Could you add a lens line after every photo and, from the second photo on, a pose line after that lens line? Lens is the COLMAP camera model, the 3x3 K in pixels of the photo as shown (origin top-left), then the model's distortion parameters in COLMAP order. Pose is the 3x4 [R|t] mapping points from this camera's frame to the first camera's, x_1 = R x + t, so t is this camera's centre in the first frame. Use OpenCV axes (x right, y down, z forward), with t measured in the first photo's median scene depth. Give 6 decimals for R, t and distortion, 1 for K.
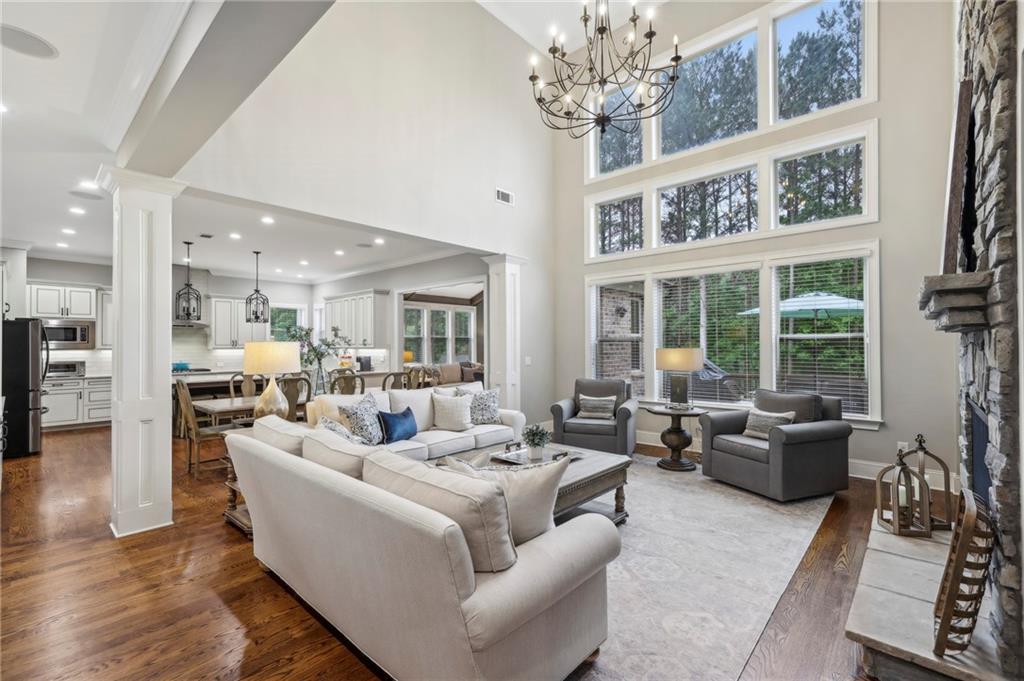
lens RADIAL K [[445.9, 0, 515.5], [0, 445.9, 337.0], [0, 0, 1]] dist [0.004416, 0.002060]
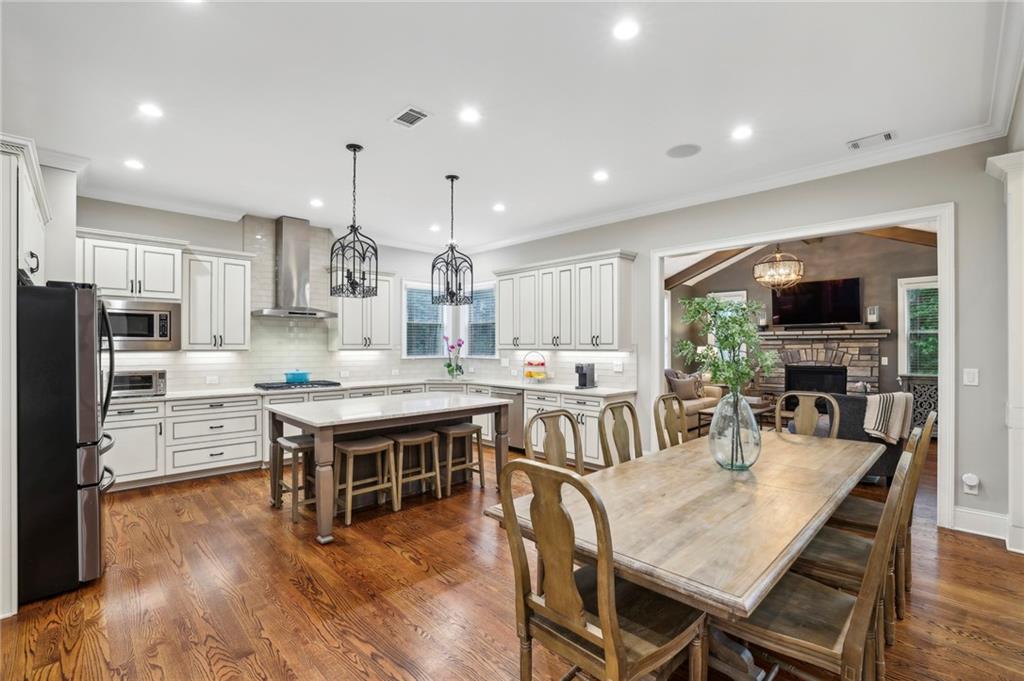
lens RADIAL K [[445.9, 0, 494.0], [0, 445.9, 339.7], [0, 0, 1]] dist [0.004416, 0.002060]
pose [[0.996216, 0.000763, -0.086907, -0.478280], [-0.000512, 0.999996, 0.002909, 0.010941], [0.086909, -0.002854, 0.996212, 0.449236]]
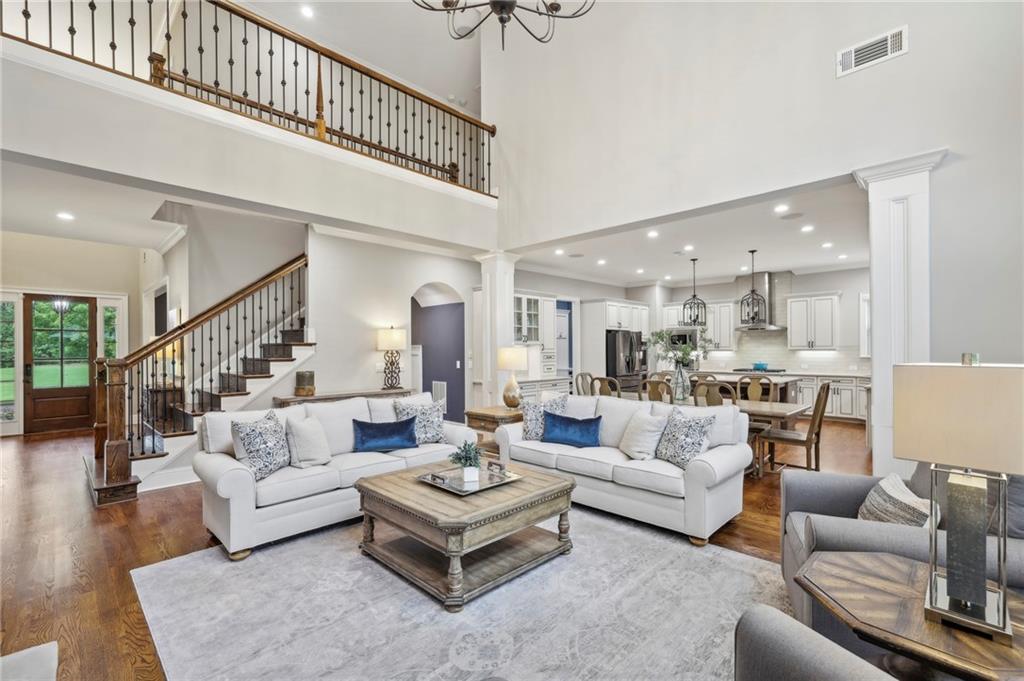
lens RADIAL K [[445.9, 0, 505.3], [0, 445.9, 344.8], [0, 0, 1]] dist [0.004416, 0.002060]
pose [[-0.046621, -0.007741, -0.998883, 0.413569], [0.026747, 0.999602, -0.008995, 0.007363], [0.998554, -0.027136, -0.046396, 0.503362]]
